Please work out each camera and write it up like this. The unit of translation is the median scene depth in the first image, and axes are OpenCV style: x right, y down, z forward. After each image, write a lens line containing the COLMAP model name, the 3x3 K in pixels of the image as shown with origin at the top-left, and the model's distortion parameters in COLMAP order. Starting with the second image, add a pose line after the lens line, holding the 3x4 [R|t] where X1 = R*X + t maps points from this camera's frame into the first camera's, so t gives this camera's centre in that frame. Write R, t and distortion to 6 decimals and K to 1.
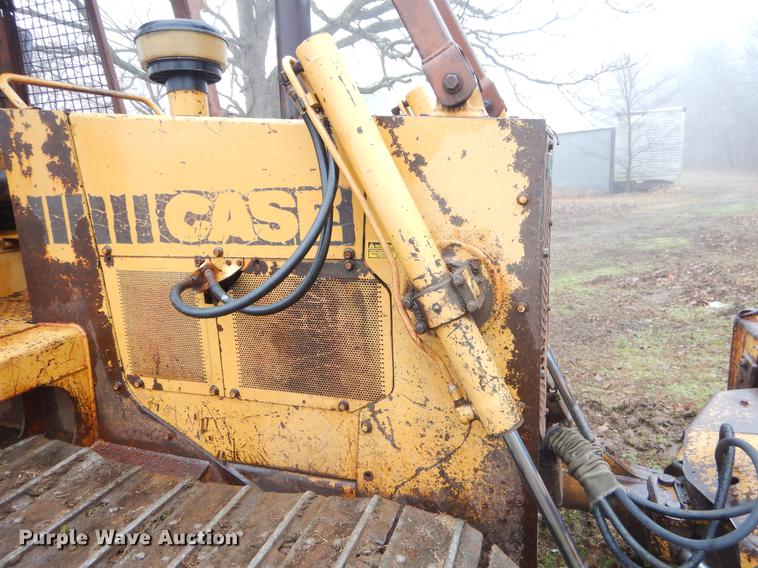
lens RADIAL K [[540.7, 0, 379.2], [0, 540.7, 281.0], [0, 0, 1]] dist [0.008480, 0.001226]
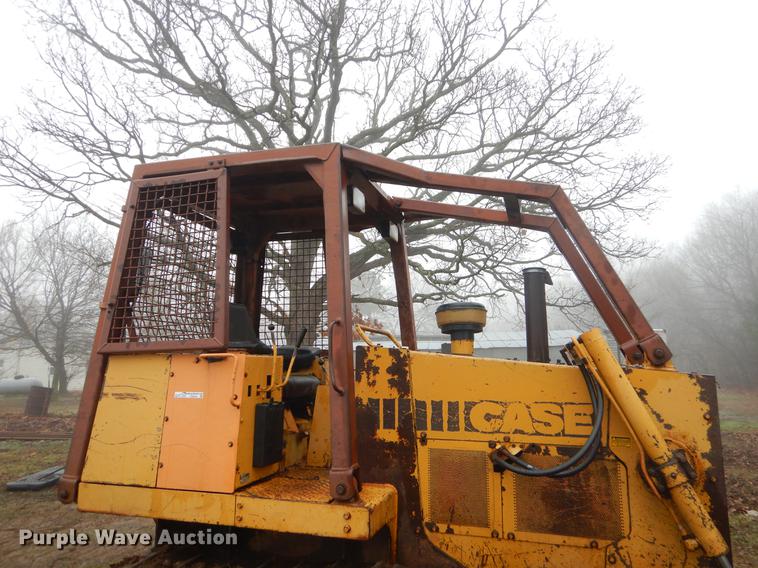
lens RADIAL K [[540.7, 0, 374.8], [0, 540.7, 279.0], [0, 0, 1]] dist [0.008480, 0.001226]
pose [[0.998497, 0.051659, 0.018282, -0.741339], [-0.041679, 0.932532, -0.358674, 0.099949], [-0.035578, 0.357373, 0.933284, -0.697260]]
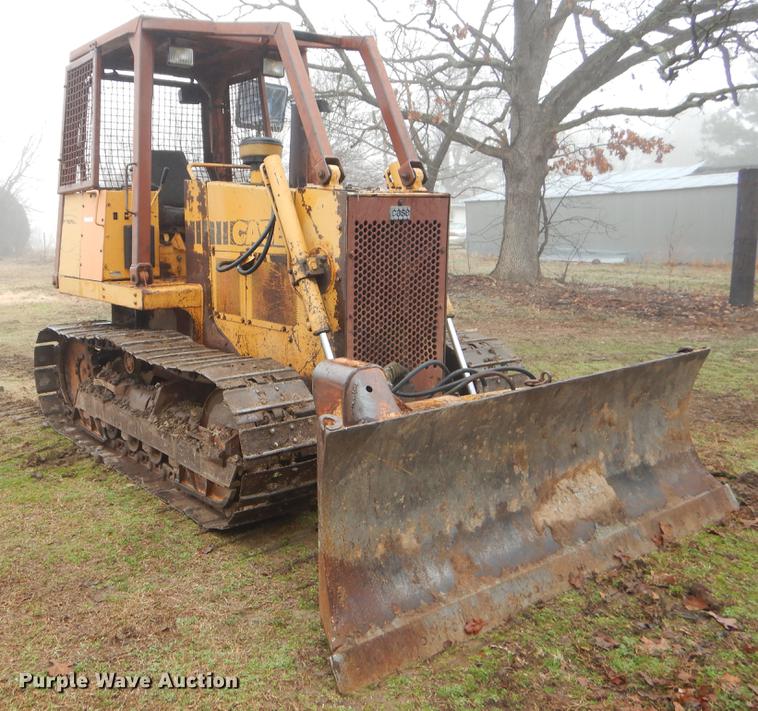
lens RADIAL K [[746.2, 0, 246.2], [0, 746.2, 323.5], [0, 0, 1]] dist [0.005012, 0.000000]
pose [[0.788022, 0.117311, -0.604367, 1.430142], [-0.148678, 0.988884, -0.001910, 0.228346], [0.597425, 0.091361, 0.796704, -1.233421]]
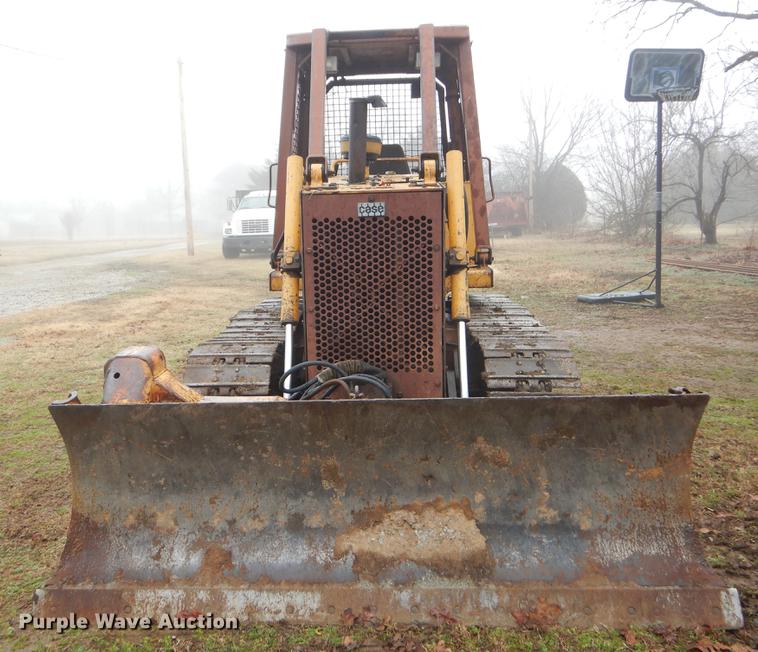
lens RADIAL K [[700.3, 0, 358.6], [0, 700.3, 304.6], [0, 0, 1]] dist [0.012389, 0.000000]
pose [[0.262595, 0.171397, -0.949561, 2.483919], [-0.183395, 0.975024, 0.125277, -0.185591], [0.947317, 0.141248, 0.287470, 0.341090]]
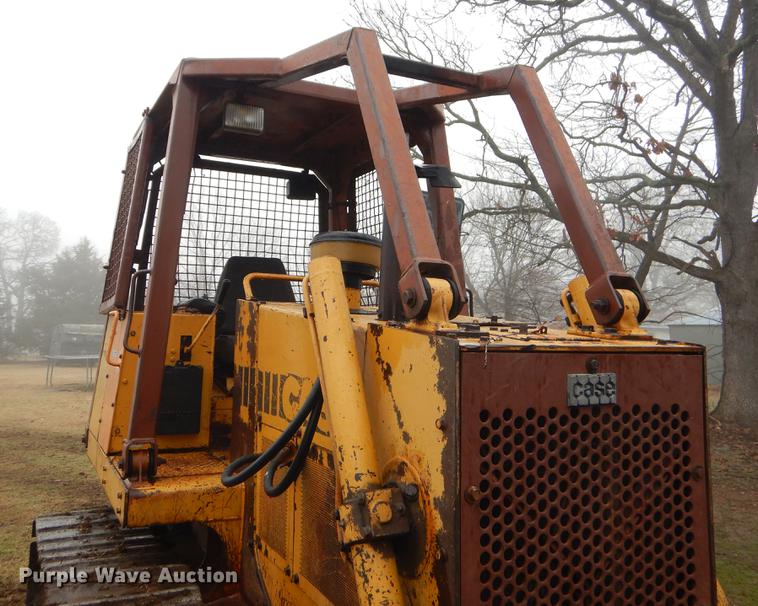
lens RADIAL K [[686.3, 0, 352.6], [0, 686.3, 237.8], [0, 0, 1]] dist [0.011590, -0.001304]
pose [[0.693651, -0.042308, -0.719067, 0.785300], [-0.196054, 0.949496, -0.244990, -0.106670], [0.693117, 0.310913, 0.650325, 0.039176]]
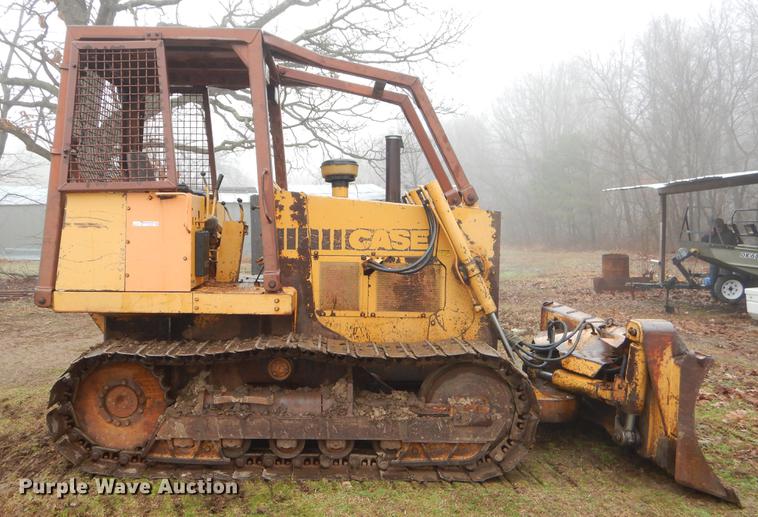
lens RADIAL K [[639.9, 0, 324.7], [0, 639.9, 259.2], [0, 0, 1]] dist [0.002114, 0.007453]
pose [[0.950487, 0.036465, 0.308616, -1.376818], [0.012735, 0.987687, -0.155921, 0.415131], [-0.310502, 0.152131, 0.938320, -1.629448]]
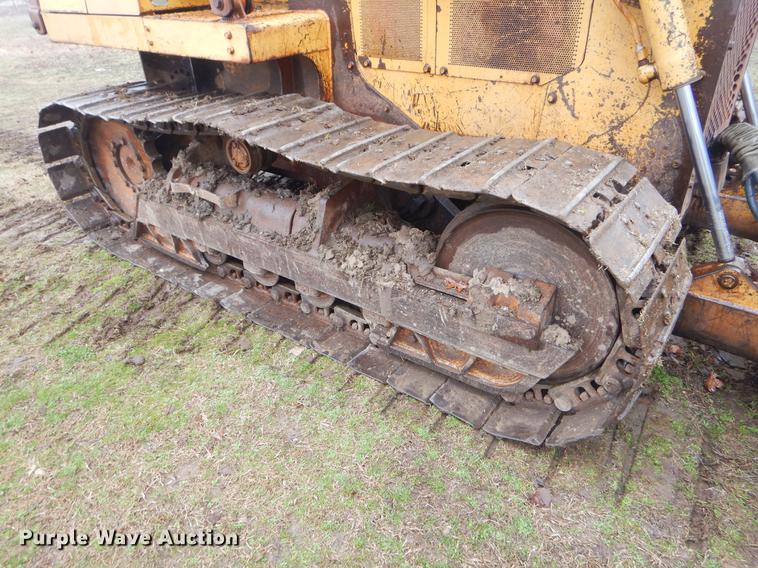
lens RADIAL K [[540.7, 0, 375.2], [0, 540.7, 279.5], [0, 0, 1]] dist [0.008480, 0.001226]
pose [[0.947743, 0.171264, -0.269170, -0.003091], [-0.069703, 0.934471, 0.349150, 0.240530], [0.311328, -0.312143, 0.897575, -0.304740]]
